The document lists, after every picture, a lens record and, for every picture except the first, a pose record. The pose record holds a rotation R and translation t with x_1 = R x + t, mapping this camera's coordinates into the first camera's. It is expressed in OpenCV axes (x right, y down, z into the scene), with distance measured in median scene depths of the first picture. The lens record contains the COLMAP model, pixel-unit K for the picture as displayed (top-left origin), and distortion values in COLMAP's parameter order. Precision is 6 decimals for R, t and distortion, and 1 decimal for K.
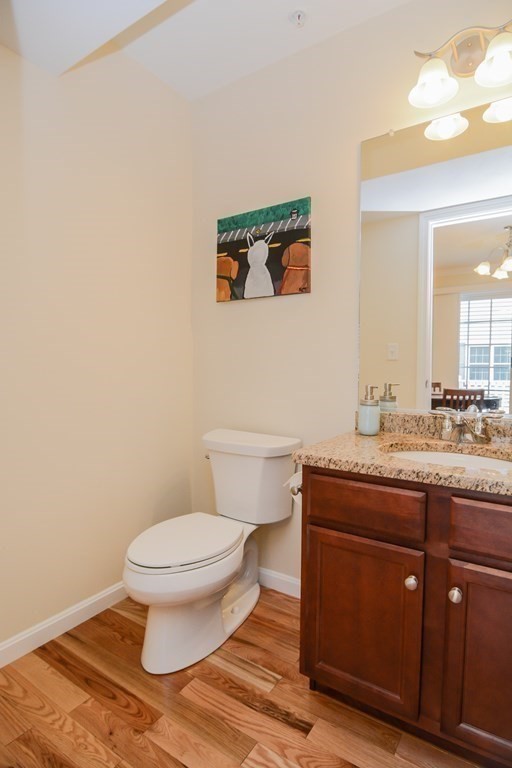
lens RADIAL K [[416.4, 0, 255.6], [0, 416.4, 384.6], [0, 0, 1]] dist [-0.007546, -0.008219]
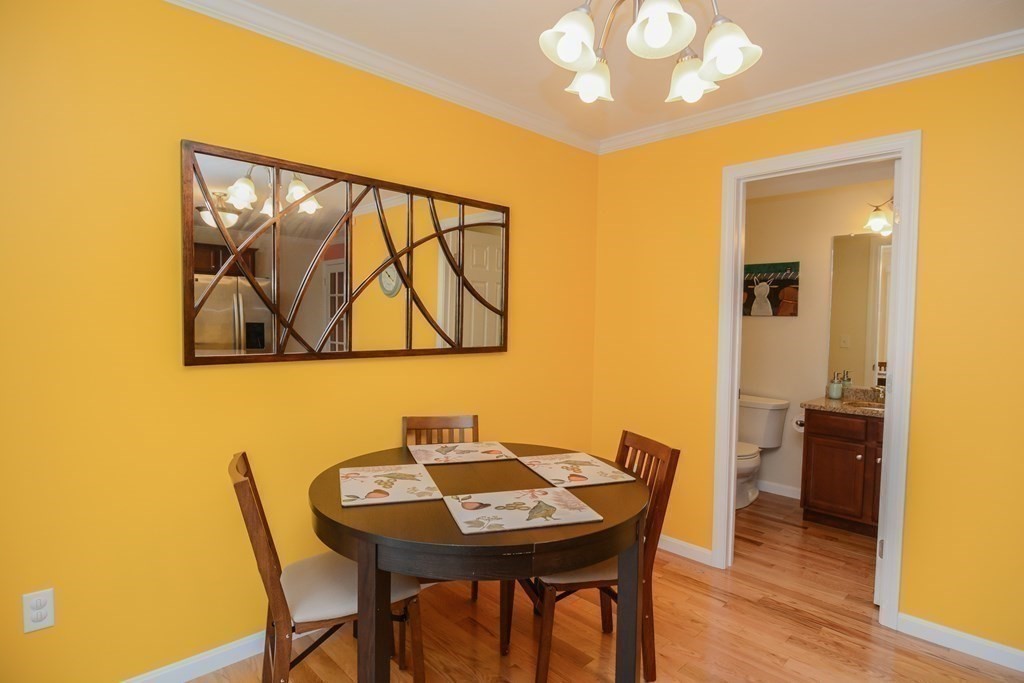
lens RADIAL K [[555.2, 0, 505.6], [0, 555.2, 340.2], [0, 0, 1]] dist [-0.007546, -0.008219]
pose [[0.977307, 0.023877, -0.210478, -0.576428], [-0.025445, 0.999665, -0.004742, -0.080743], [0.210294, 0.009990, 0.977587, -1.526543]]
